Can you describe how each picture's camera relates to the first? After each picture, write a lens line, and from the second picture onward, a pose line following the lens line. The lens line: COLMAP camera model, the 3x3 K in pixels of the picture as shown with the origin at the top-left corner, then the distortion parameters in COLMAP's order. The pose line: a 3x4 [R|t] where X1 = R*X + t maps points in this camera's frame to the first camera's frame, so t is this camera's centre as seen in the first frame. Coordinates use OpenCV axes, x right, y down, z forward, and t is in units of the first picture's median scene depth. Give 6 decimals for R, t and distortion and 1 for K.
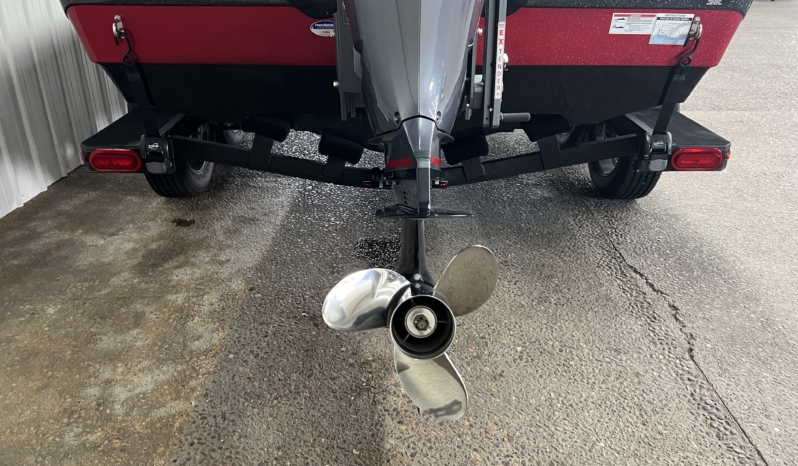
lens RADIAL K [[625.1, 0, 394.8], [0, 625.1, 231.9], [0, 0, 1]] dist [0.031641, -0.006633]
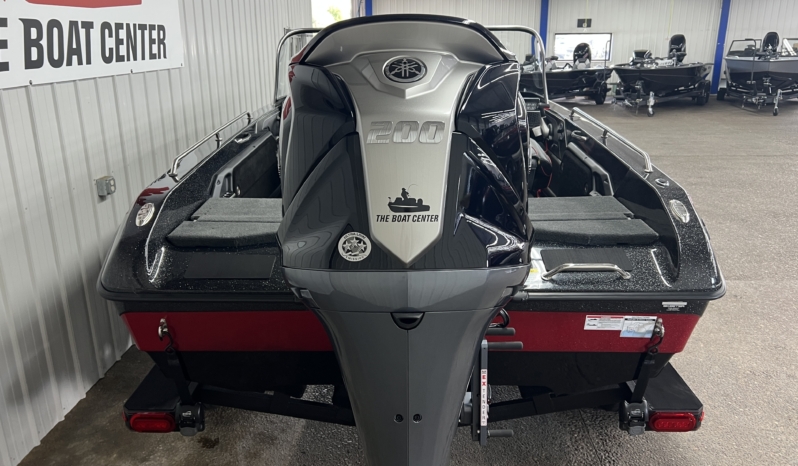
lens RADIAL K [[627.5, 0, 399.0], [0, 627.5, 233.0], [0, 0, 1]] dist [0.027400, -0.007152]
pose [[0.999696, -0.002185, -0.024561, 0.028931], [-0.000768, 0.992824, -0.119580, -0.339425], [0.024646, 0.119563, 0.992521, -0.167488]]
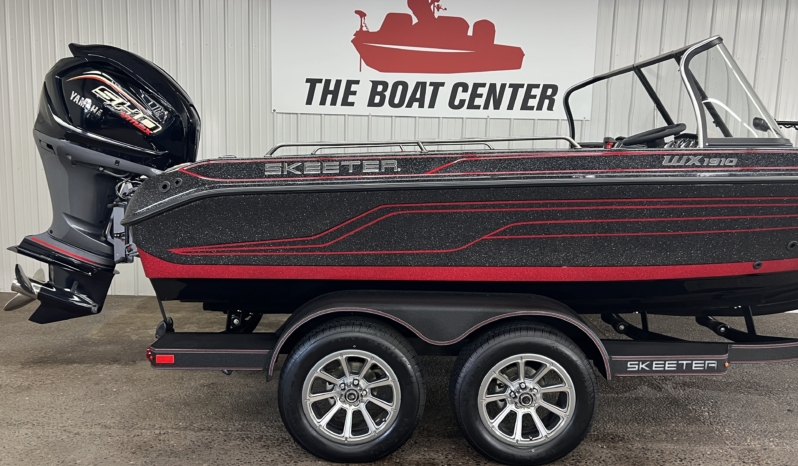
lens RADIAL K [[630.6, 0, 398.4], [0, 630.6, 219.6], [0, 0, 1]] dist [0.097515, -0.004579]
pose [[0.021590, 0.110654, -0.993624, 1.934896], [-0.432611, 0.897028, 0.090497, -0.758595], [0.901322, 0.427899, 0.067237, 1.374787]]
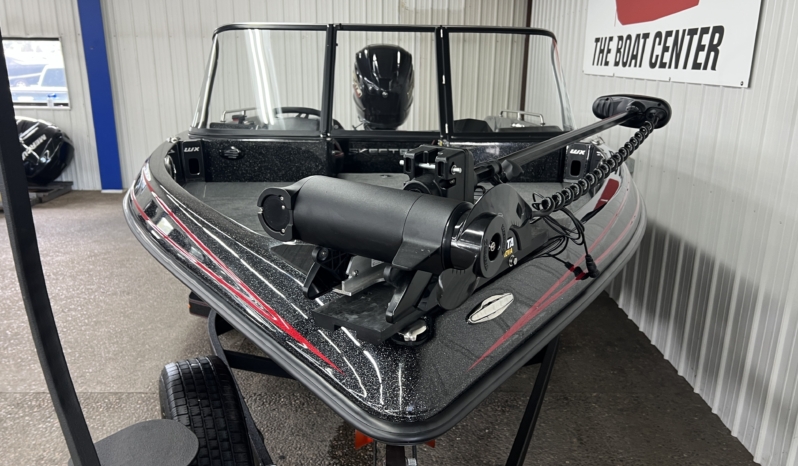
lens RADIAL K [[627.5, 0, 399.0], [0, 627.5, 233.0], [0, 0, 1]] dist [0.027400, -0.007152]
pose [[-0.999407, -0.003736, -0.034233, 0.038642], [-0.024808, 0.767587, 0.640465, -1.941813], [0.023884, 0.640934, -0.767224, 3.497955]]
